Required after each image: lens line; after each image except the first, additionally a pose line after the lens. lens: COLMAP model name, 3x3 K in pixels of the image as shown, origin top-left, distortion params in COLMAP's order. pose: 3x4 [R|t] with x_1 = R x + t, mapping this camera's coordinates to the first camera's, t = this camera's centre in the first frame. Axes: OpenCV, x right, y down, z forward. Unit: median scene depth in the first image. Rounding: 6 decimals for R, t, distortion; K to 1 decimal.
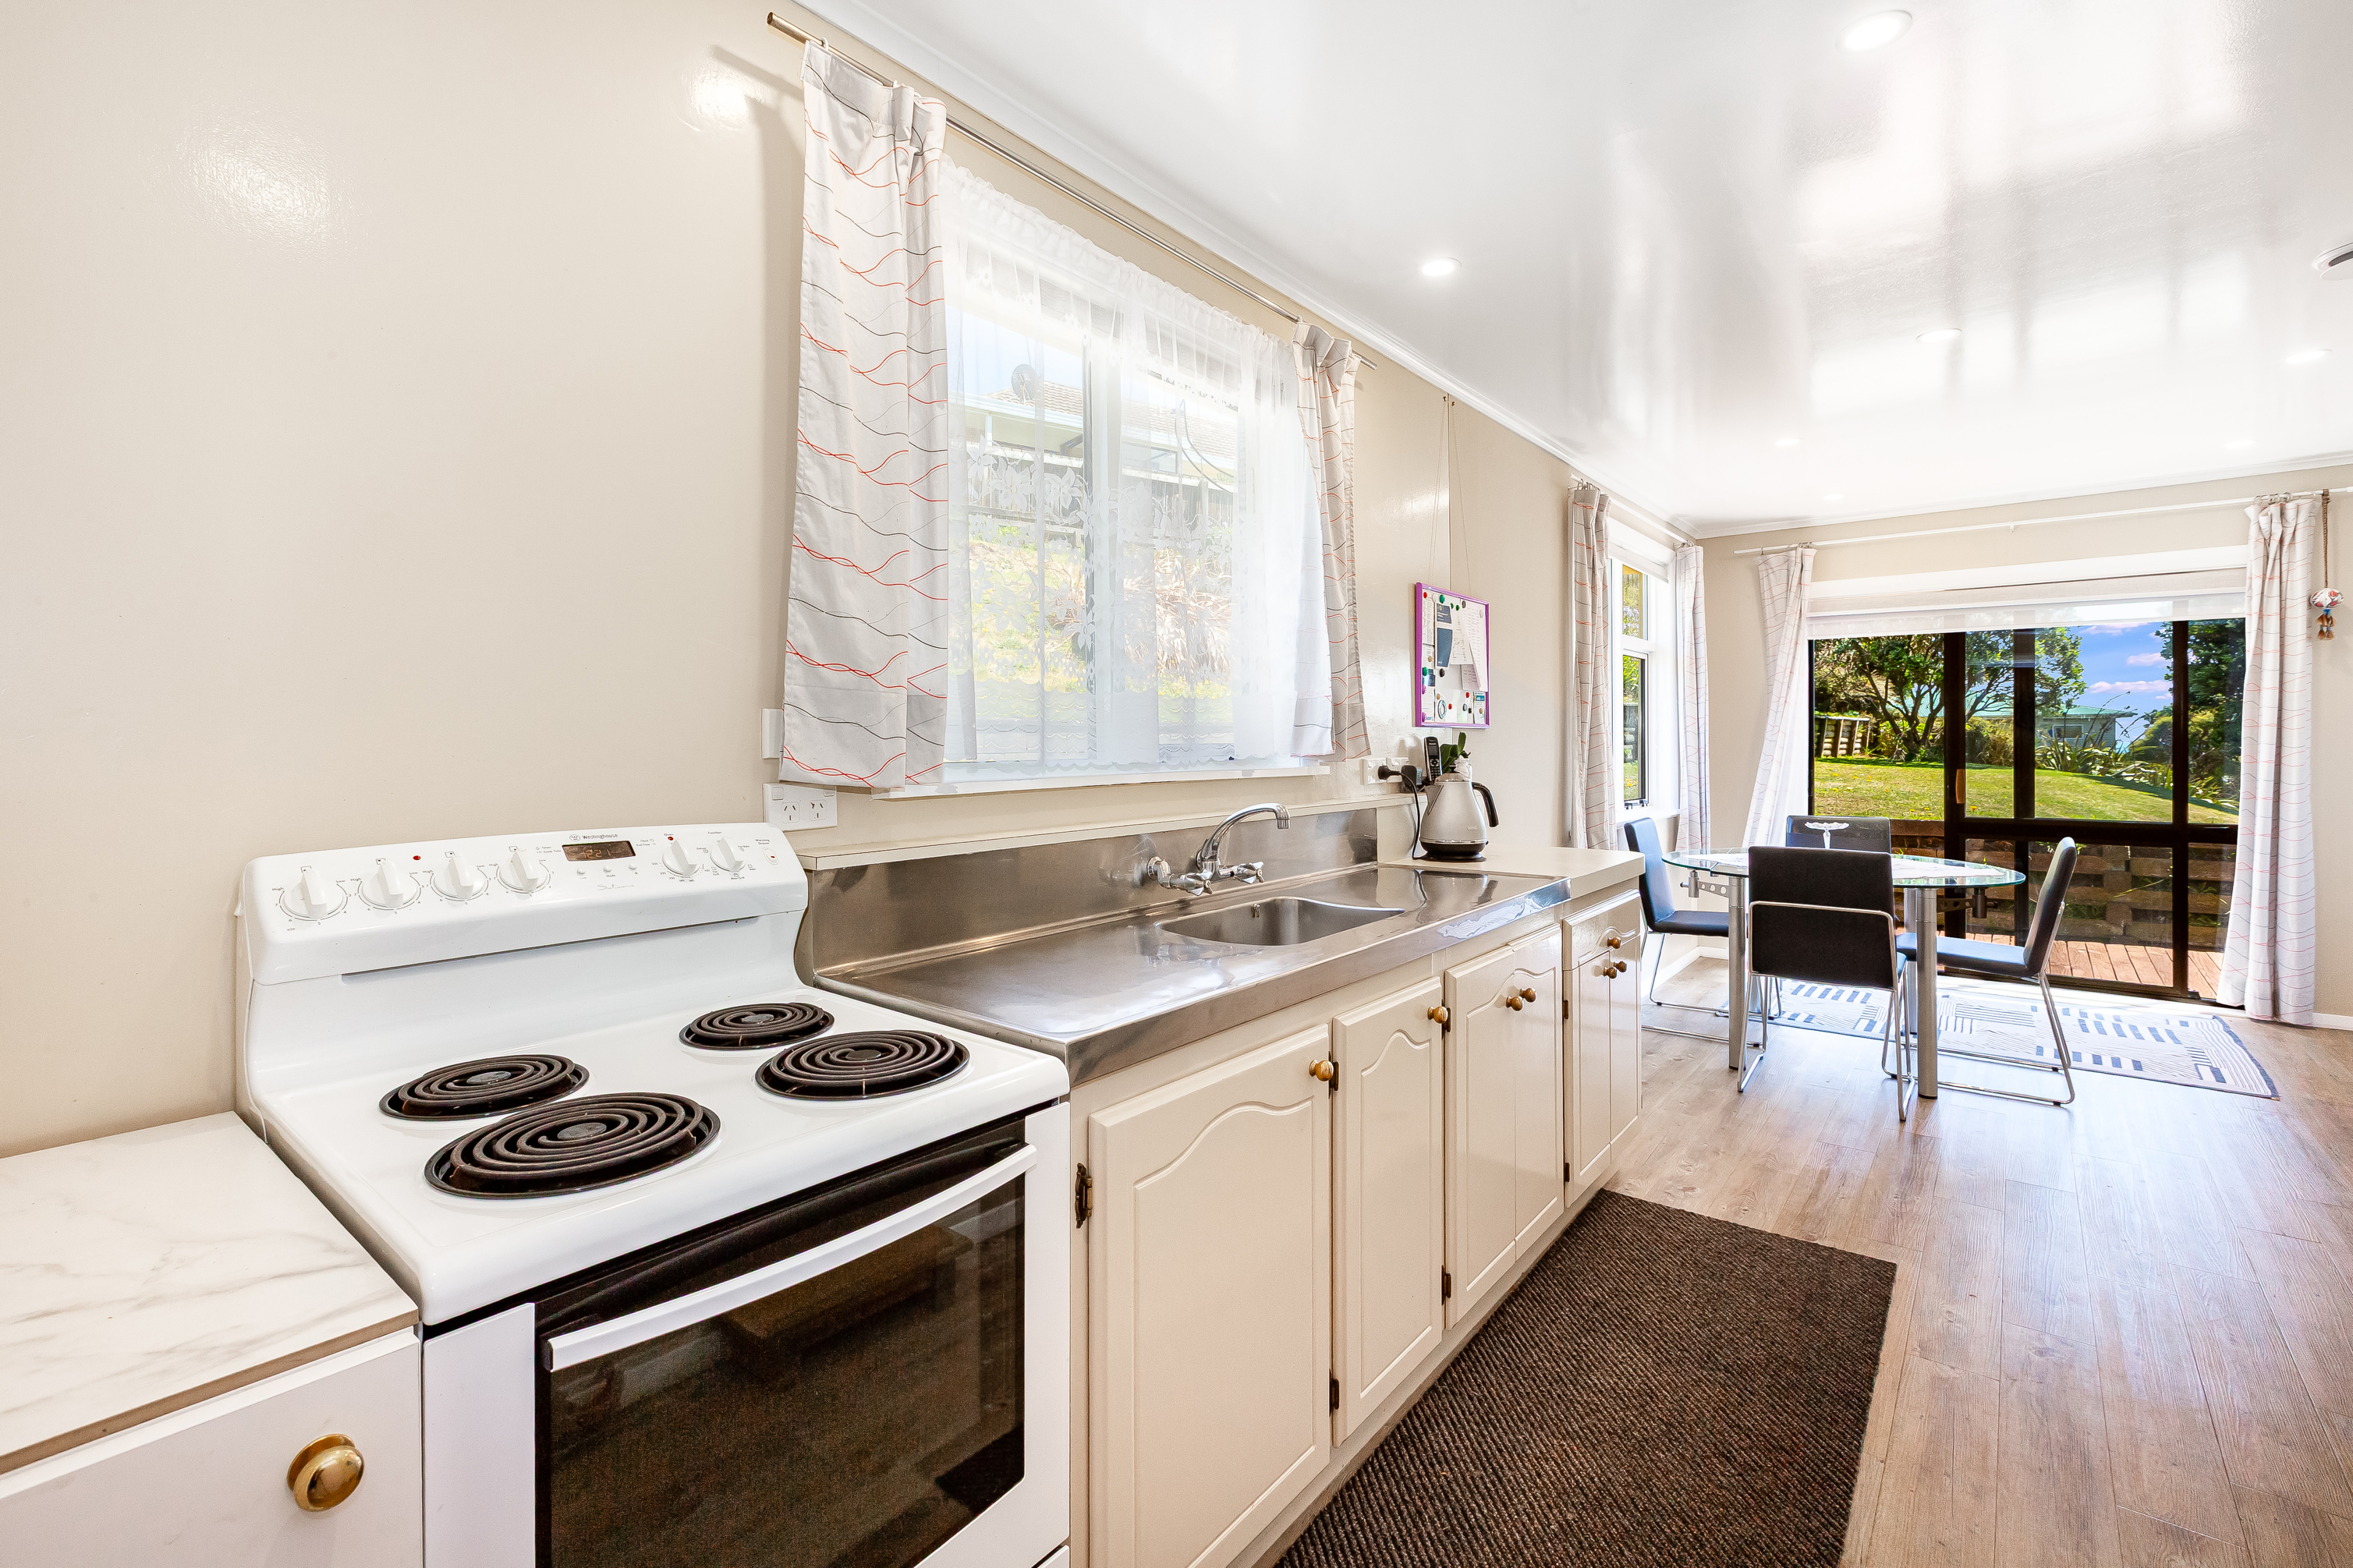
lens RADIAL K [[1045.3, 0, 1180.2], [0, 1045.3, 754.9], [0, 0, 1]] dist [-0.003049, -0.000642]
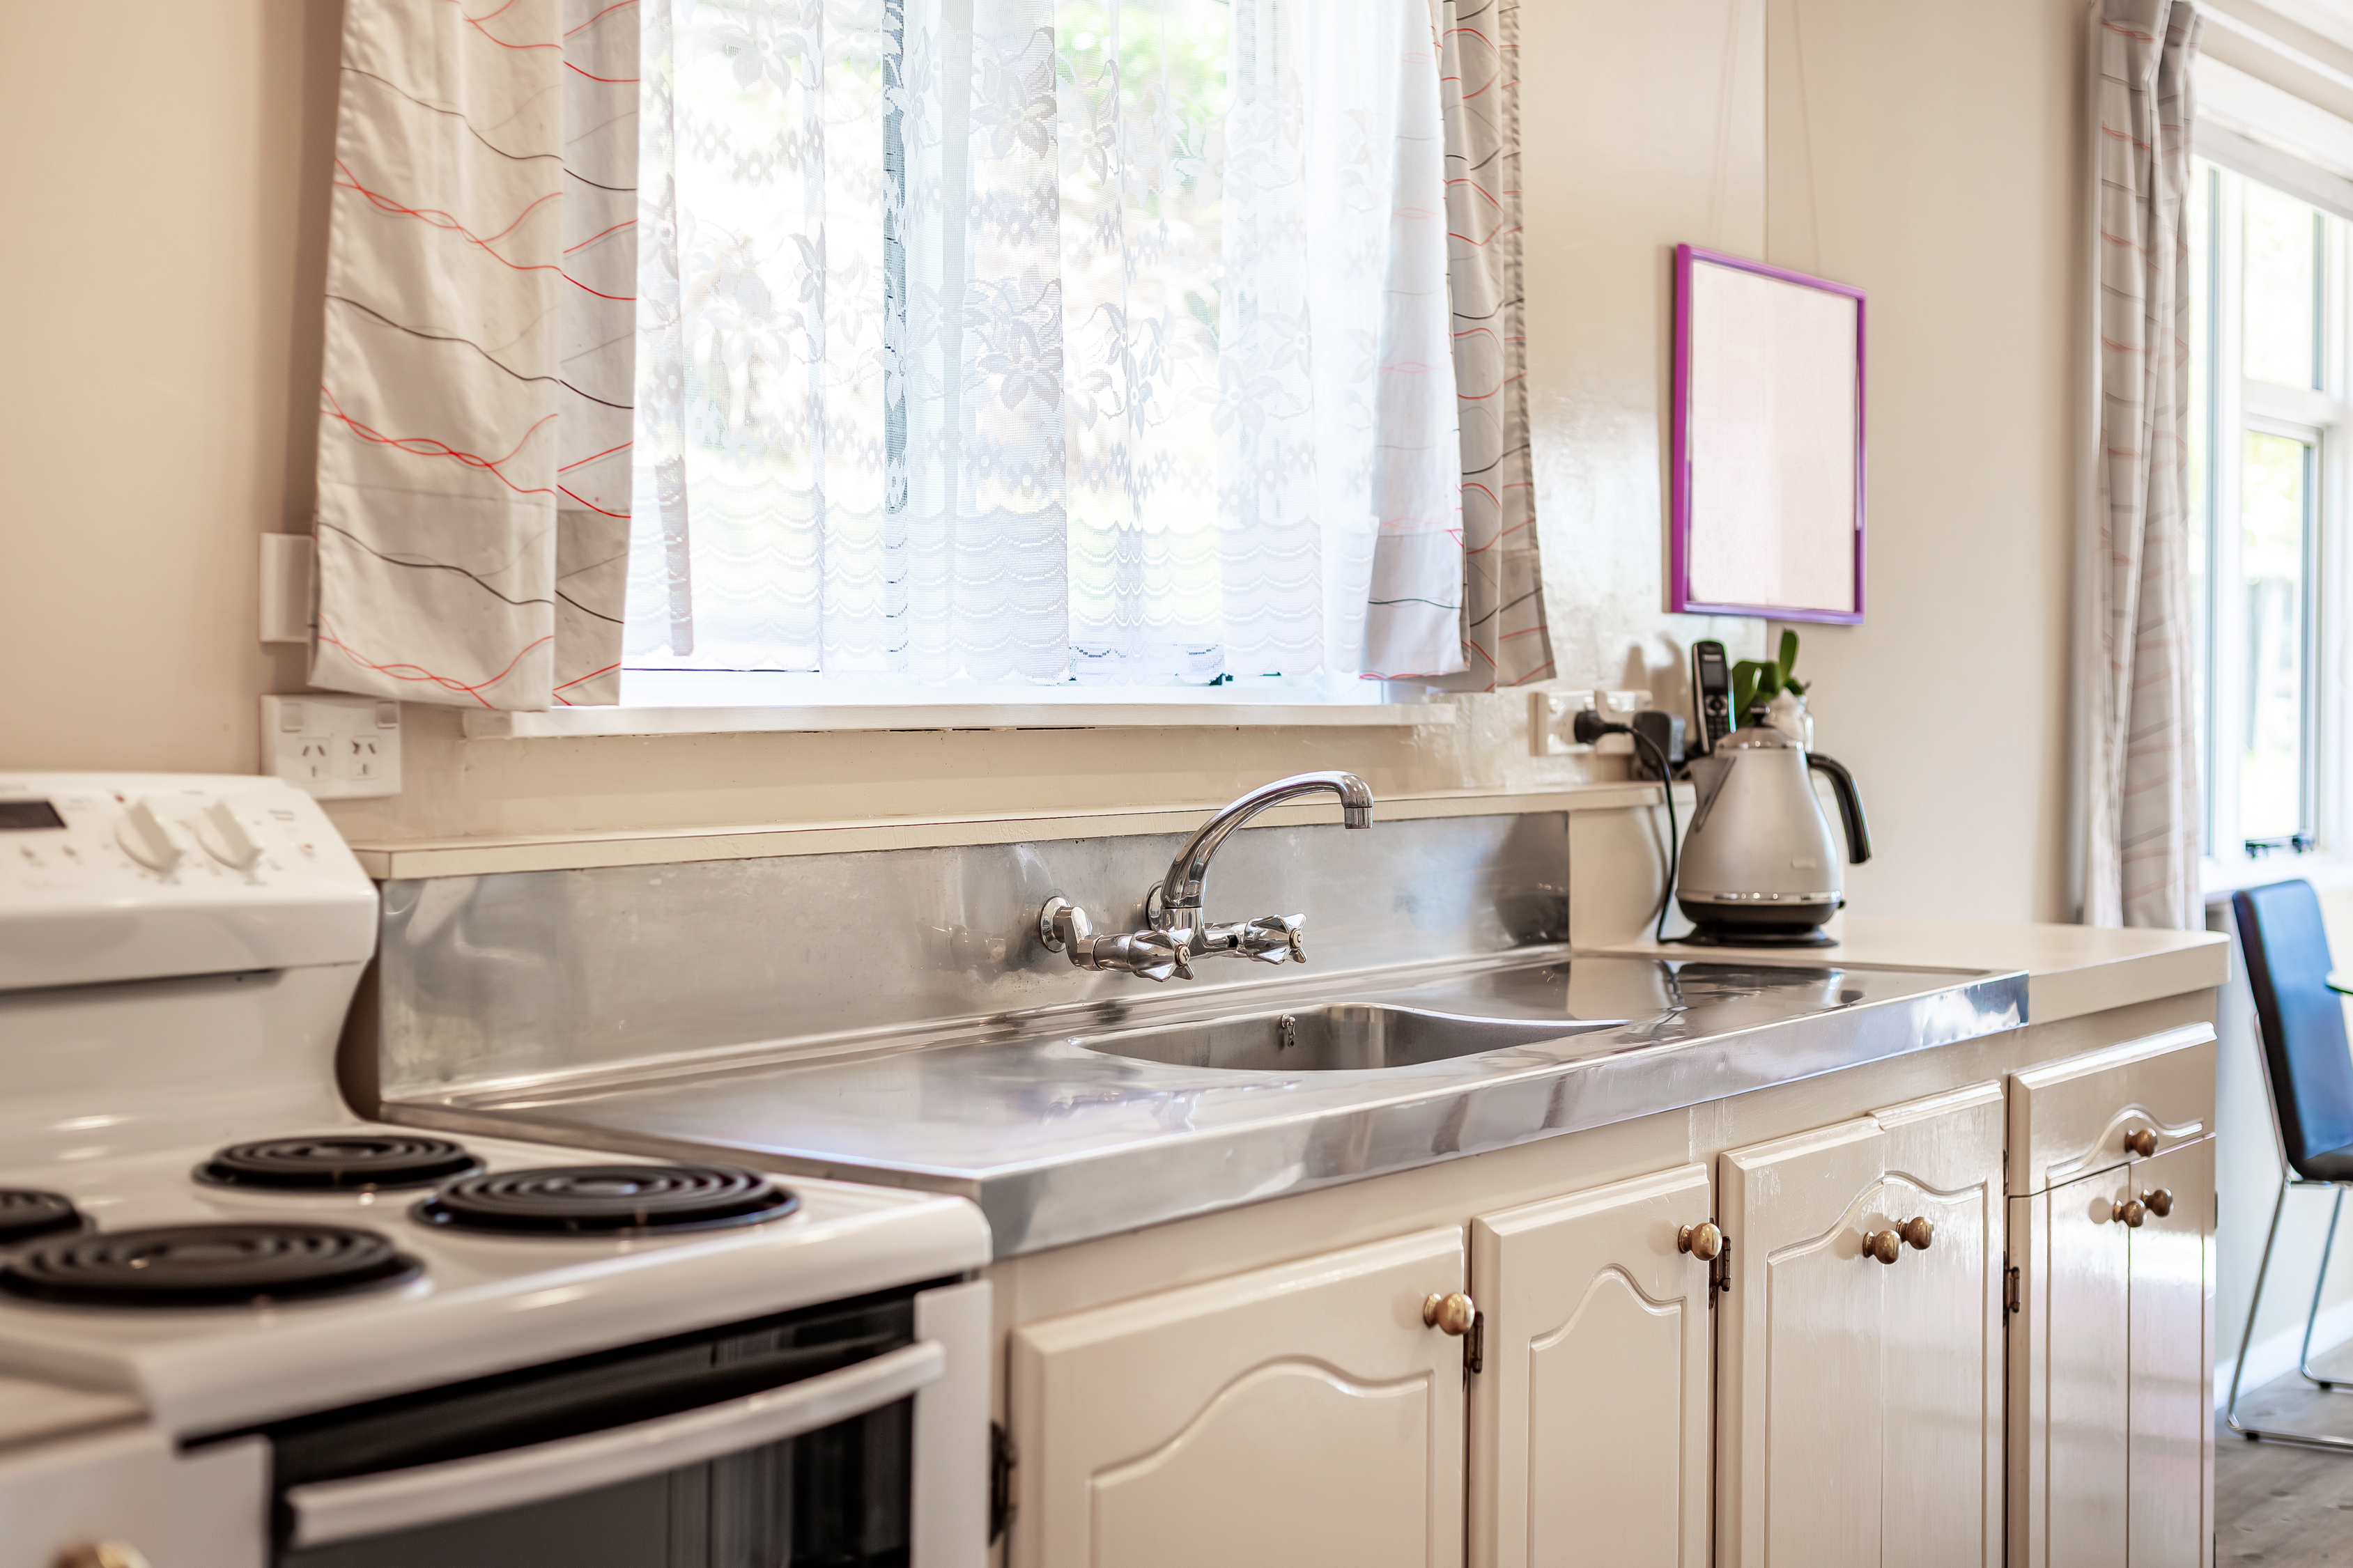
lens RADIAL K [[3443.4, 0, 1176.5], [0, 3443.4, 784.0], [0, 0, 1]] dist [0.002406, -0.014454]
pose [[0.997350, 0.007952, 0.072313, -0.063369], [-0.009010, 0.999857, 0.014315, 0.024812], [-0.072189, -0.014928, 0.997279, -0.334650]]
